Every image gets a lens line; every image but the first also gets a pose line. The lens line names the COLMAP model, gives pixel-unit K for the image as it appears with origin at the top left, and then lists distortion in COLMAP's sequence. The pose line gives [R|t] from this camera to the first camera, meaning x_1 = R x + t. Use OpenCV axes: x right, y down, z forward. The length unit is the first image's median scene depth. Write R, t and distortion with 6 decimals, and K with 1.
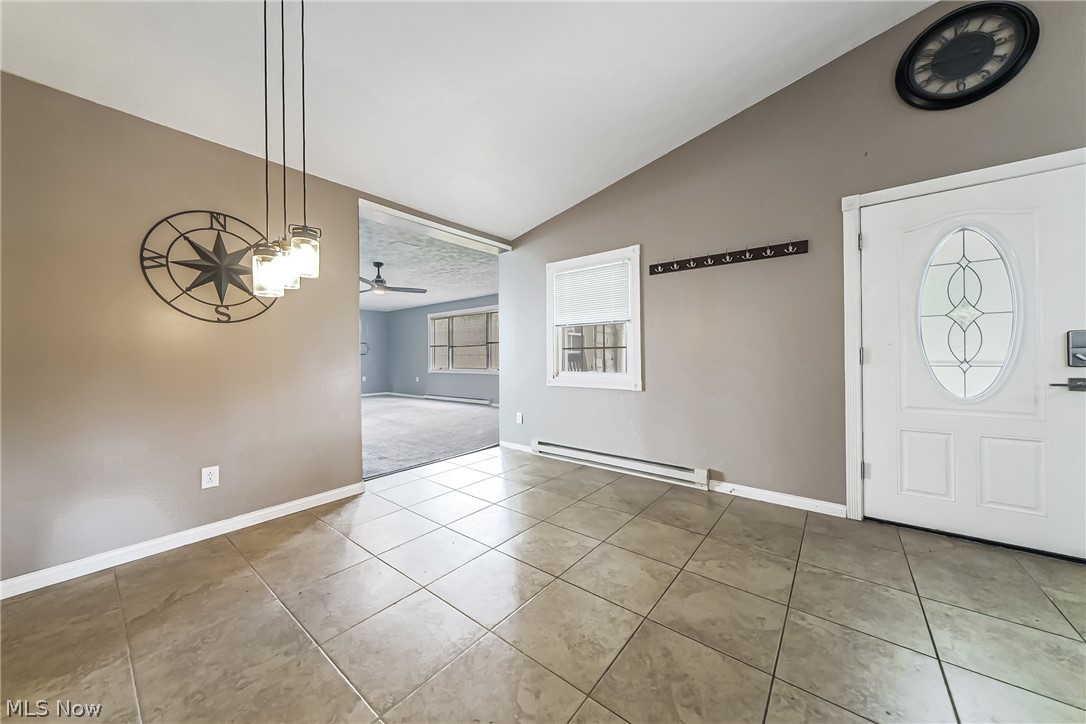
lens RADIAL K [[373.8, 0, 543.6], [0, 373.8, 356.2], [0, 0, 1]] dist [0.002817, 0.000271]
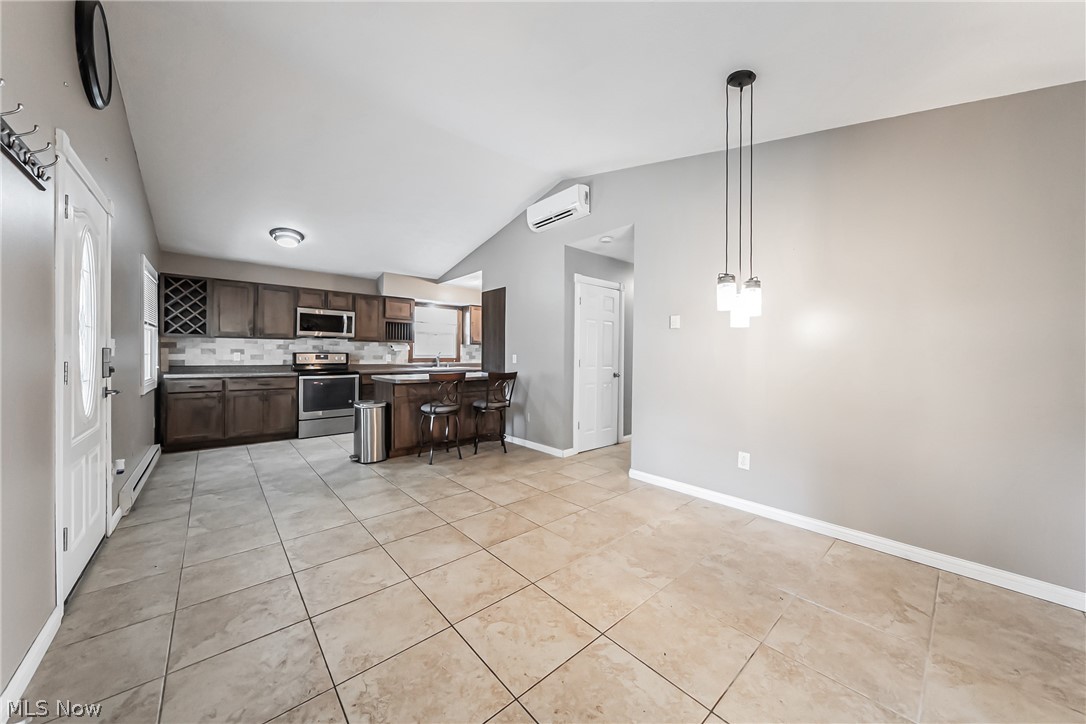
lens RADIAL K [[373.8, 0, 541.9], [0, 373.8, 357.0], [0, 0, 1]] dist [0.002817, 0.000271]
pose [[-0.983721, 0.002434, 0.179686, -0.169060], [0.003439, 0.999980, 0.005284, -0.039480], [-0.179670, 0.005816, -0.983710, 1.945647]]
